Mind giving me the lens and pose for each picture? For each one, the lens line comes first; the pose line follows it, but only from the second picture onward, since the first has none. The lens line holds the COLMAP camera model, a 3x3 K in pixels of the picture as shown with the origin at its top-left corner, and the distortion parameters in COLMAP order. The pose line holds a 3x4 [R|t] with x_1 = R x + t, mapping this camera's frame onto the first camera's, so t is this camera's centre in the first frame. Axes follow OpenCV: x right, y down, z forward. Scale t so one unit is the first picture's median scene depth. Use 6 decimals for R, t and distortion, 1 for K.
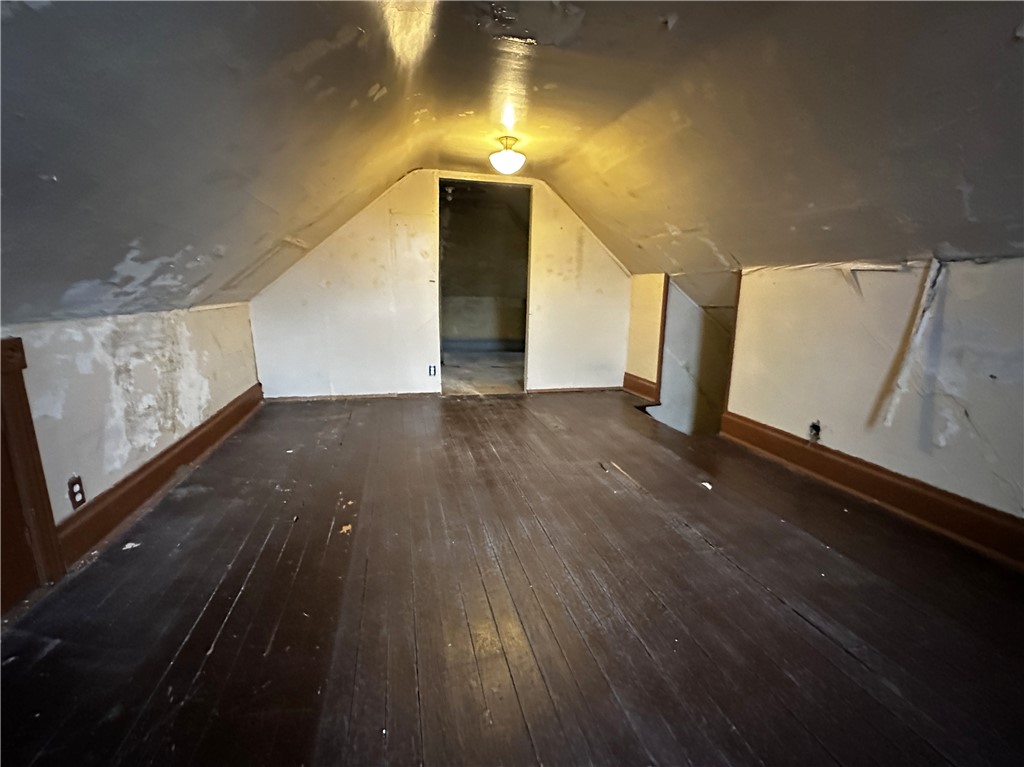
lens RADIAL K [[414.5, 0, 511.6], [0, 414.5, 377.8], [0, 0, 1]] dist [-0.001464, 0.000123]
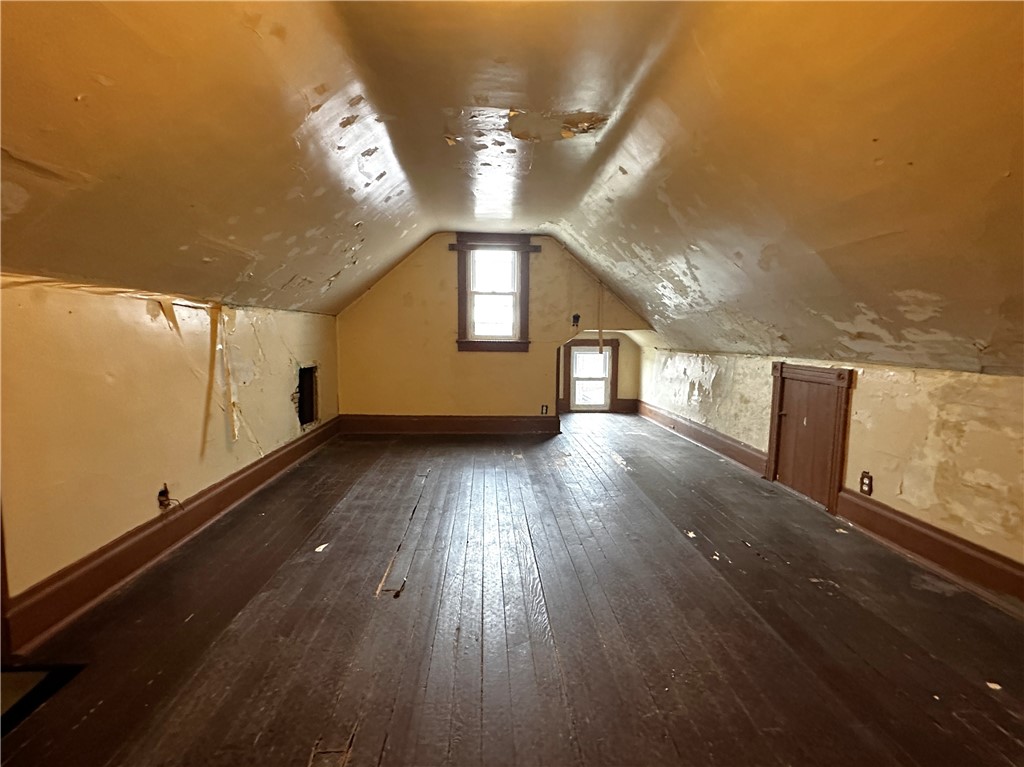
lens RADIAL K [[414.5, 0, 512.7], [0, 414.5, 381.4], [0, 0, 1]] dist [-0.001464, 0.000123]
pose [[-0.979584, -0.048097, 0.195195, -0.095483], [0.016463, 0.948505, 0.316335, -0.407429], [-0.200358, 0.313090, -0.928349, 1.899543]]
